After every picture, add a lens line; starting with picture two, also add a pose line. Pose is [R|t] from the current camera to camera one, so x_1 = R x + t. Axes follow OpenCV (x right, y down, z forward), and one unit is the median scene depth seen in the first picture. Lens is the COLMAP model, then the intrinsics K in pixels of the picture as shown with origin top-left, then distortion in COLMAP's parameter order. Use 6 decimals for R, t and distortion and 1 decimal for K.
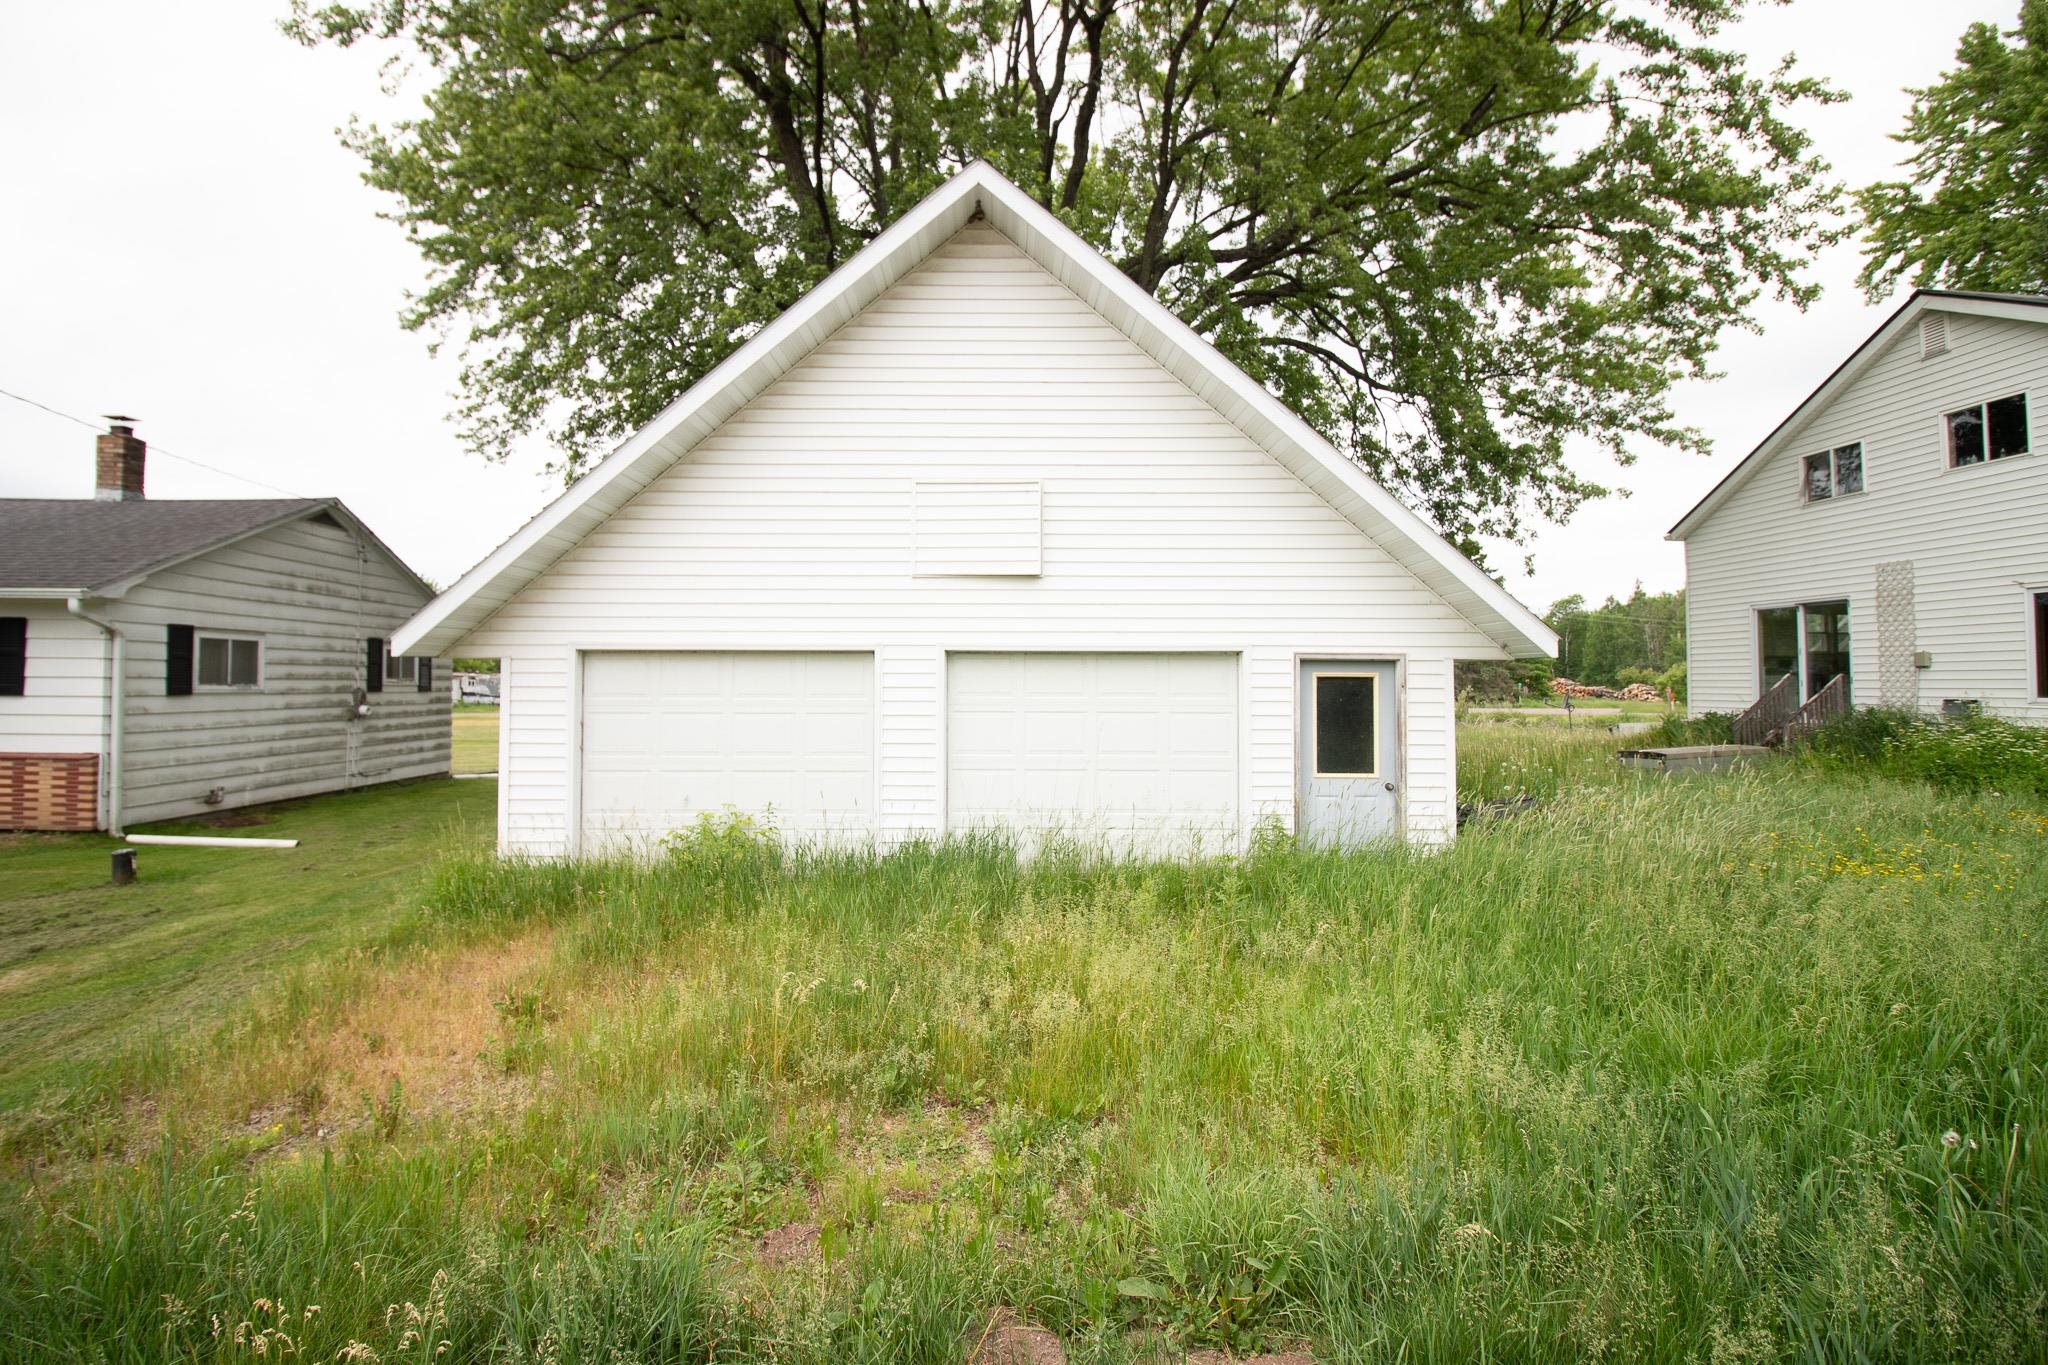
lens RADIAL K [[940.5, 0, 1008.9], [0, 940.5, 658.3], [0, 0, 1]] dist [0.000787, -0.012895]
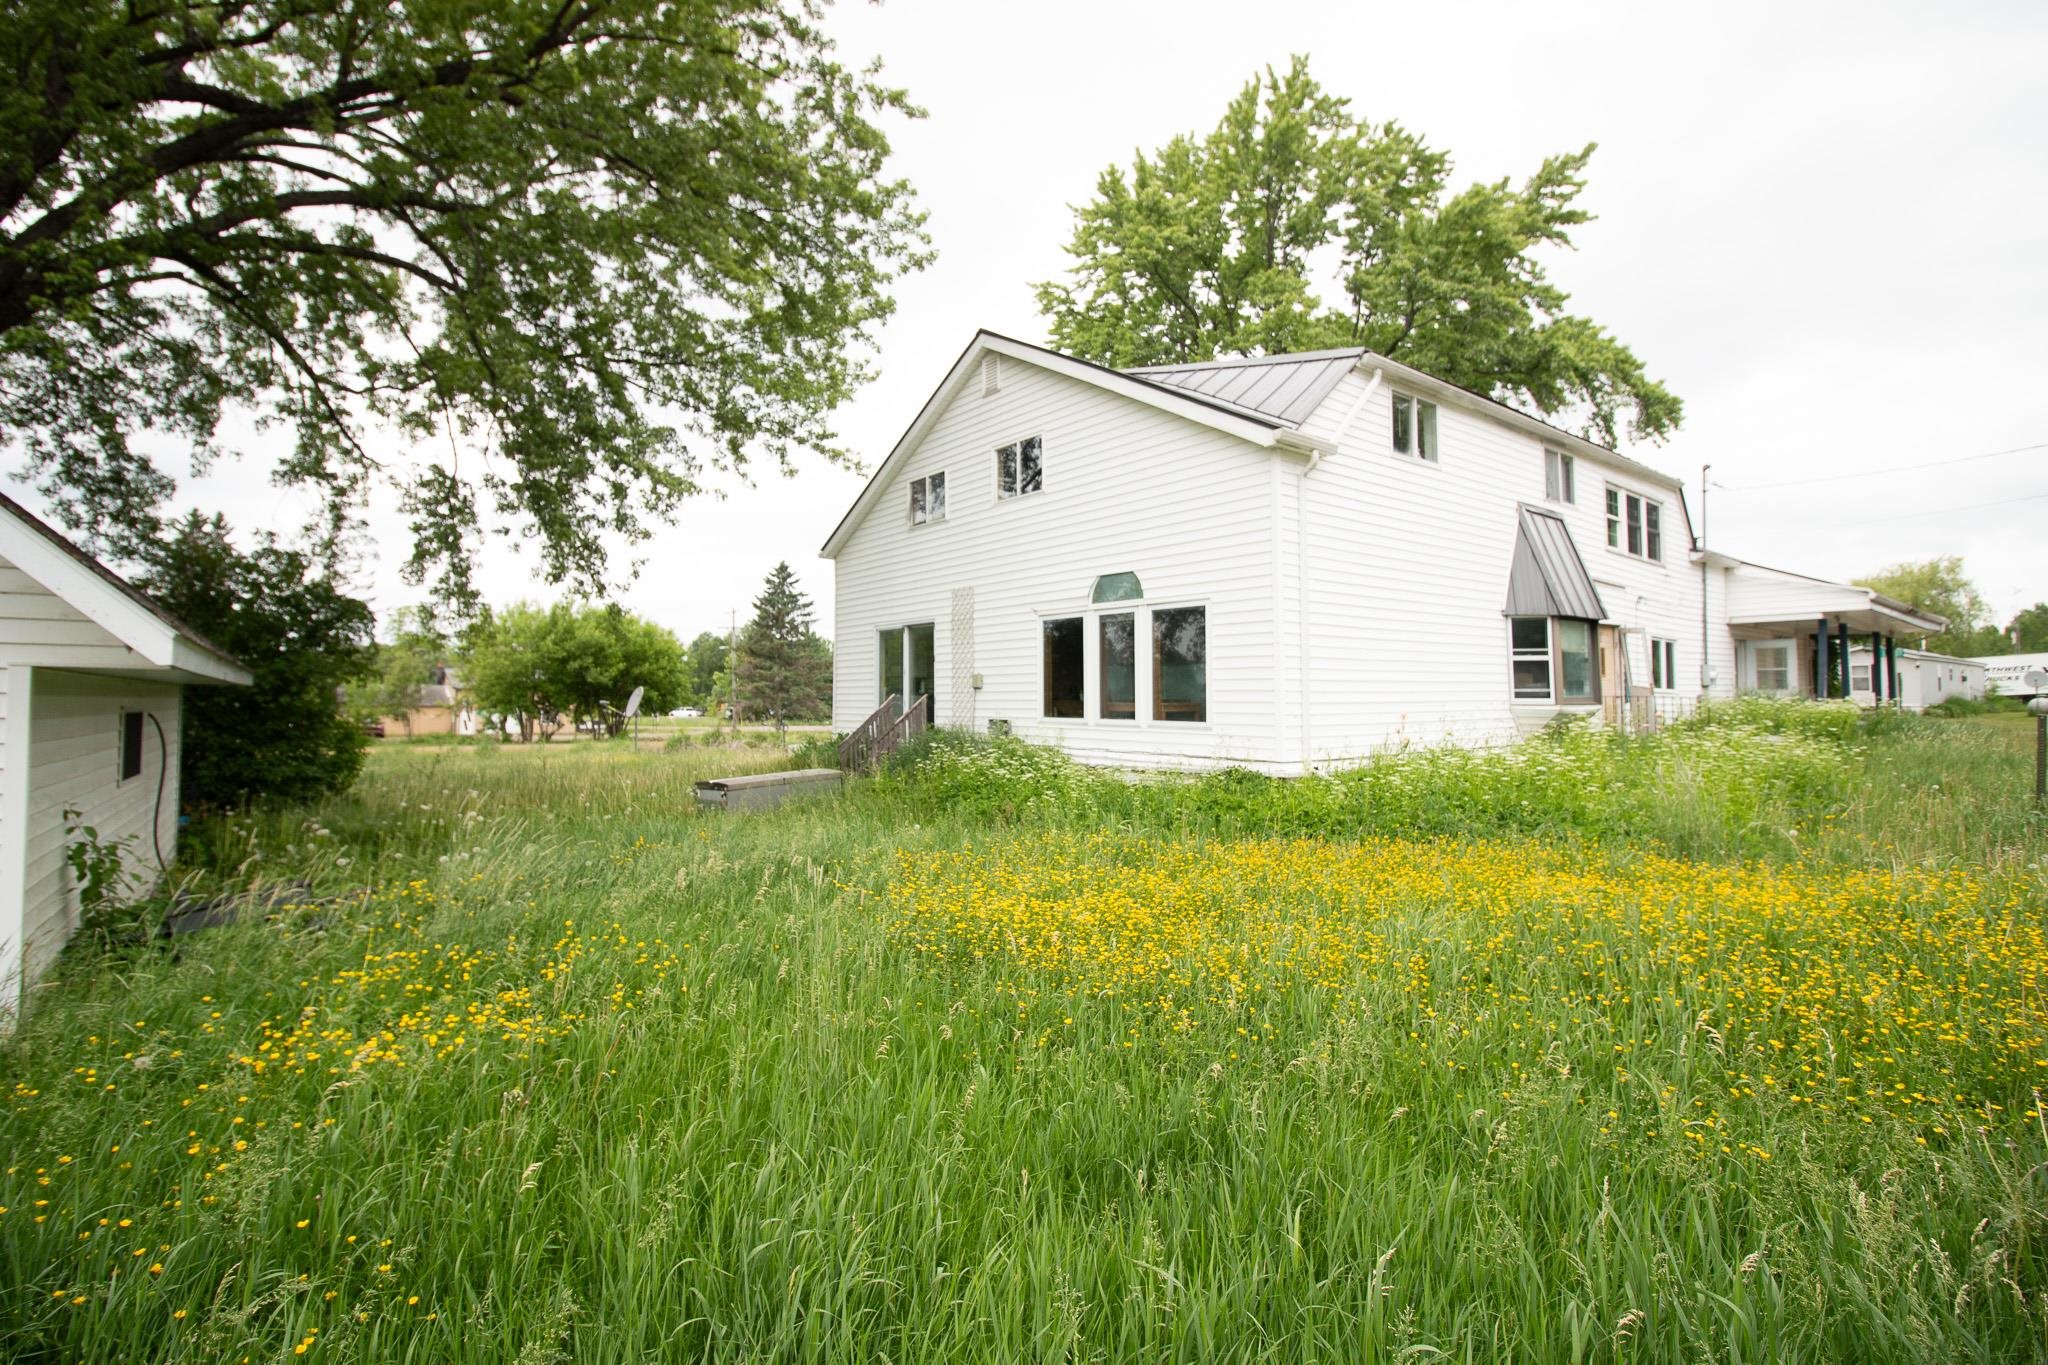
lens RADIAL K [[940.5, 0, 1008.9], [0, 940.5, 658.3], [0, 0, 1]] dist [0.000787, -0.012895]
pose [[0.802431, 0.025626, 0.596195, 0.330023], [-0.013791, 0.999607, -0.024404, 0.000617], [-0.596586, 0.011361, 0.802469, 0.114859]]
